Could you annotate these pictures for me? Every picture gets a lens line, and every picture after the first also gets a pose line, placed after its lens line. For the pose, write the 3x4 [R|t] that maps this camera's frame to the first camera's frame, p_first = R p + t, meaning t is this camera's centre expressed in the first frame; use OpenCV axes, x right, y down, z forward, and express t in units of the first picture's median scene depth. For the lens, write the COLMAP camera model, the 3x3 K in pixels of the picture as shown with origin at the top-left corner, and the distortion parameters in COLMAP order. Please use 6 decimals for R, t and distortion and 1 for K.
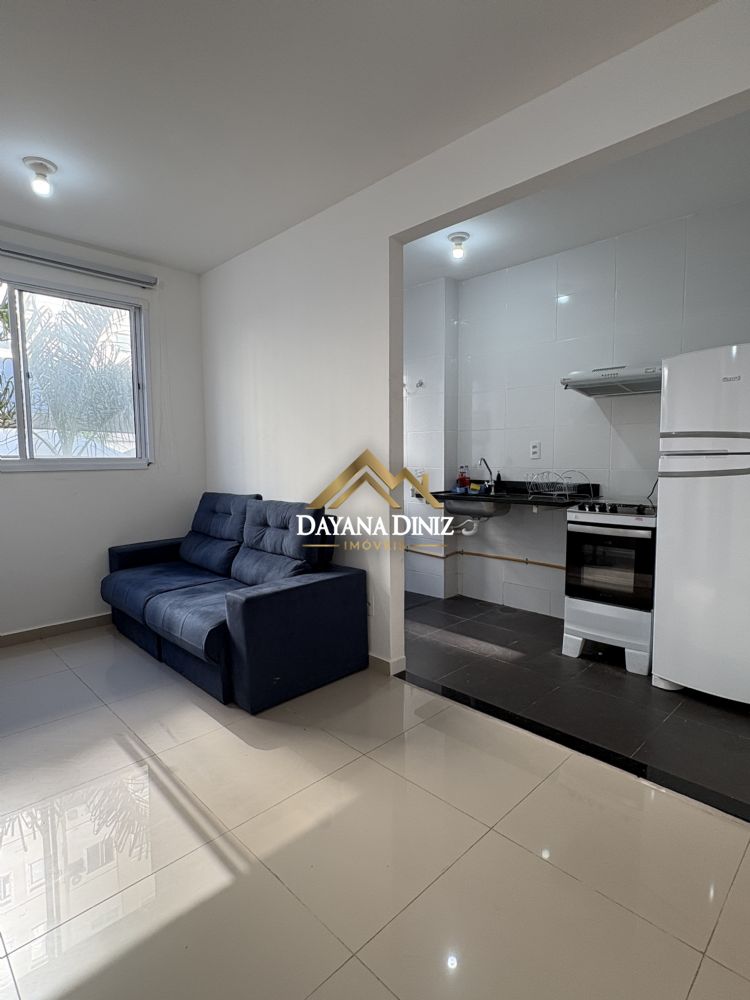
lens RADIAL K [[520.2, 0, 378.1], [0, 520.2, 499.7], [0, 0, 1]] dist [-0.000858, 0.000021]
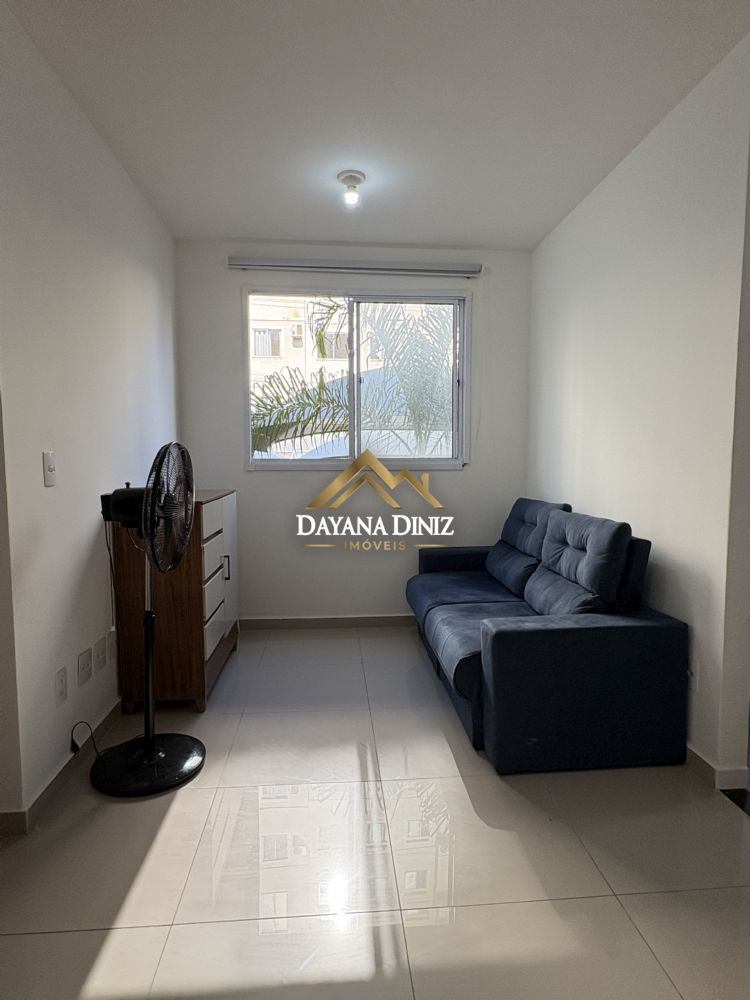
lens RADIAL K [[565.3, 0, 376.7], [0, 565.3, 499.9], [0, 0, 1]] dist [-0.001889, 0.001761]
pose [[0.764126, 0.055157, -0.642705, 0.122131], [-0.058560, 0.998155, 0.016039, -0.014958], [0.642404, 0.025381, 0.765946, 0.142990]]
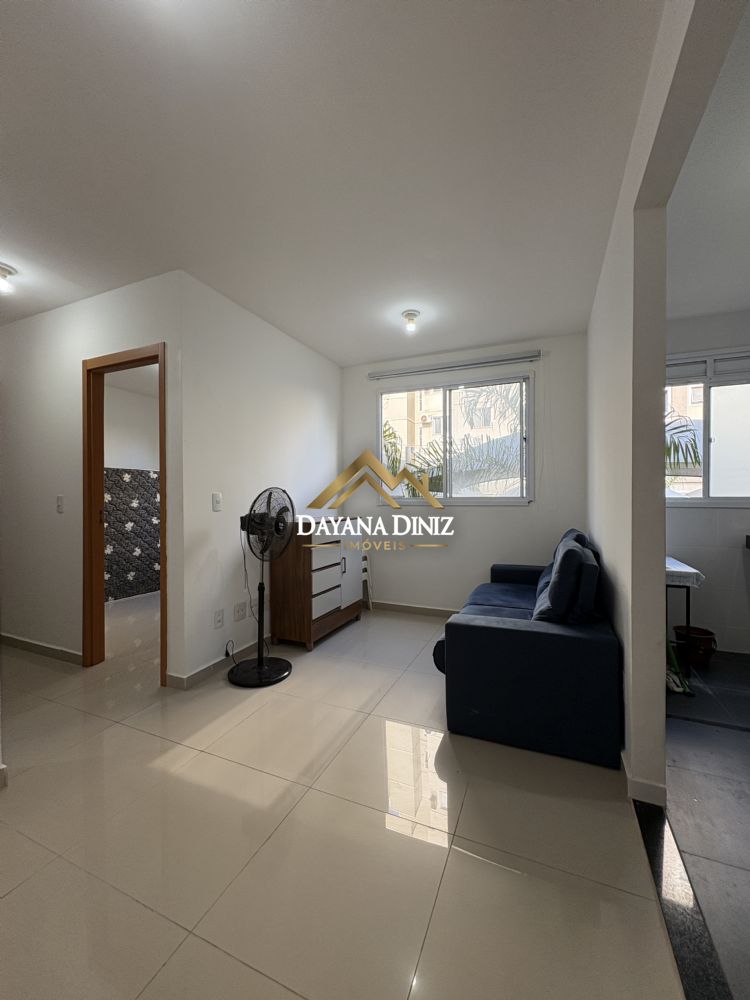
lens RADIAL K [[399.0, 0, 375.9], [0, 399.0, 500.5], [0, 0, 1]] dist [0.001353, 0.000783]
pose [[0.373210, 0.010260, -0.927690, 0.361486], [-0.077186, 0.996816, -0.020027, -0.031081], [0.924530, 0.079079, 0.372814, 0.387349]]
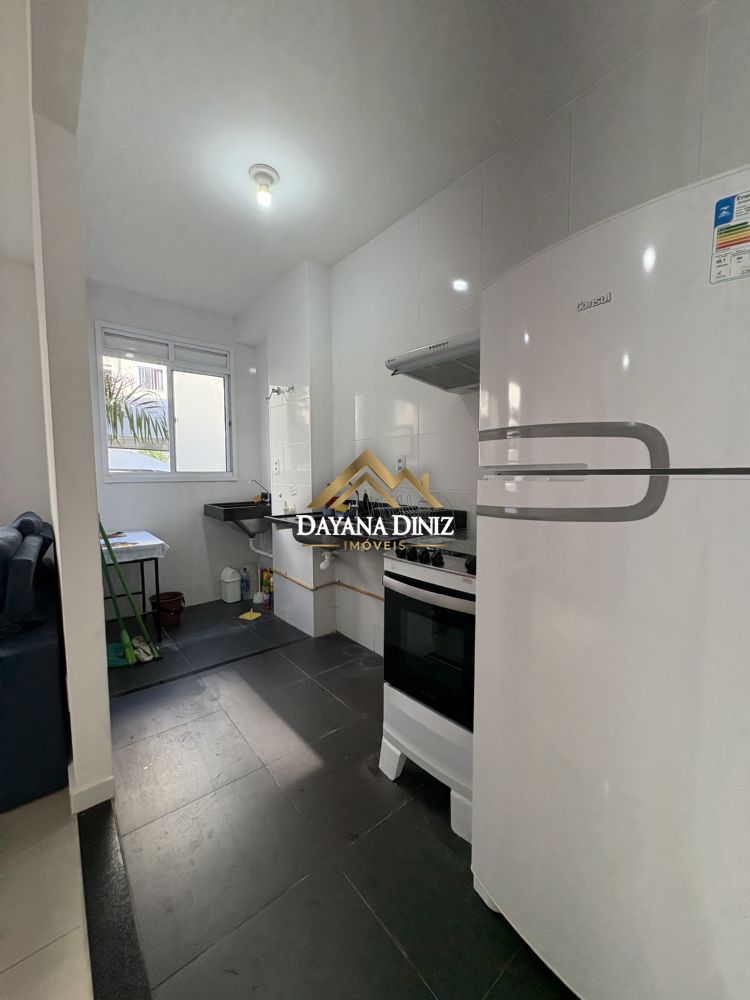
lens RADIAL K [[399.0, 0, 376.0], [0, 399.0, 500.1], [0, 0, 1]] dist [0.001353, 0.000783]
pose [[0.996137, 0.012107, -0.086971, 0.388512], [-0.012909, 0.999879, -0.008669, -0.044079], [0.086855, 0.009758, 0.996173, 0.481136]]
